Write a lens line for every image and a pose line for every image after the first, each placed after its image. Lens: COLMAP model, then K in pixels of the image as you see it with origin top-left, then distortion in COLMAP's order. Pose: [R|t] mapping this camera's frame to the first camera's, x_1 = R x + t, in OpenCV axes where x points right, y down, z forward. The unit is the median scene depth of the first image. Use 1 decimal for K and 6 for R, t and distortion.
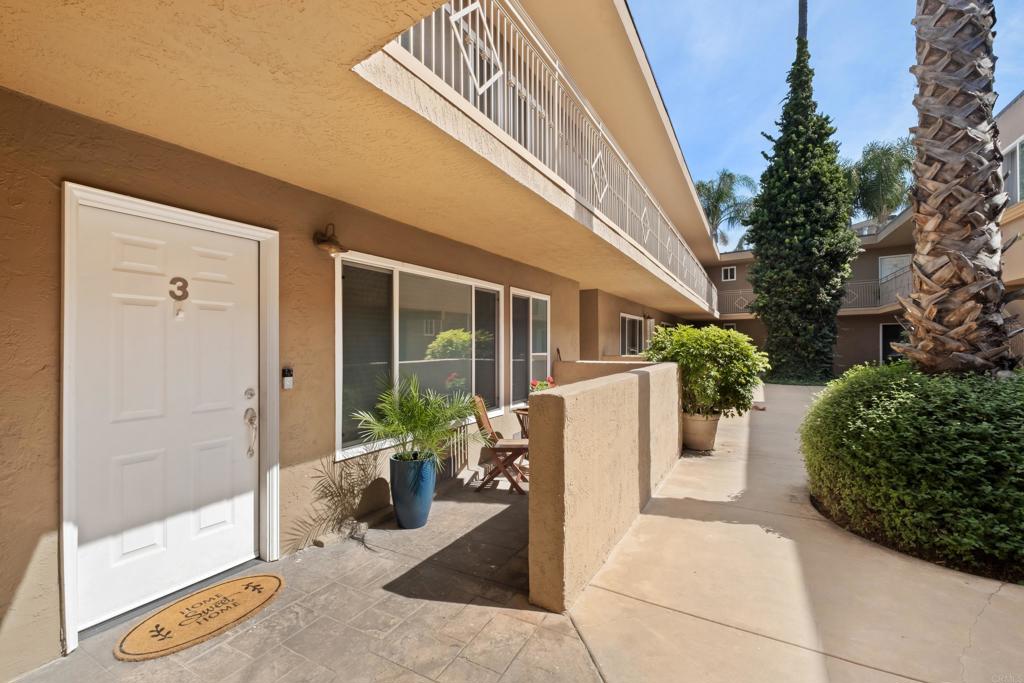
lens RADIAL K [[444.2, 0, 511.2], [0, 444.2, 342.4], [0, 0, 1]] dist [-0.008725, 0.001518]
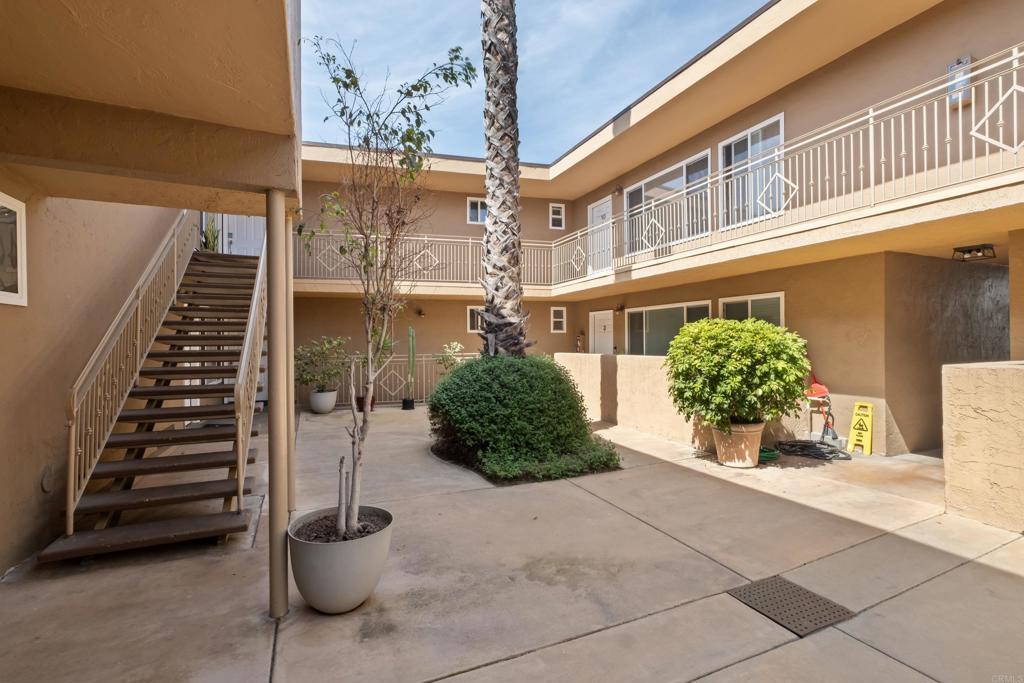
lens RADIAL K [[444.2, 0, 509.9], [0, 444.2, 339.4], [0, 0, 1]] dist [-0.008725, 0.001518]
pose [[-0.603531, -0.003964, -0.797330, 1.918286], [0.003874, 0.999961, -0.007904, 0.013861], [0.797330, -0.007859, -0.603492, 1.685583]]
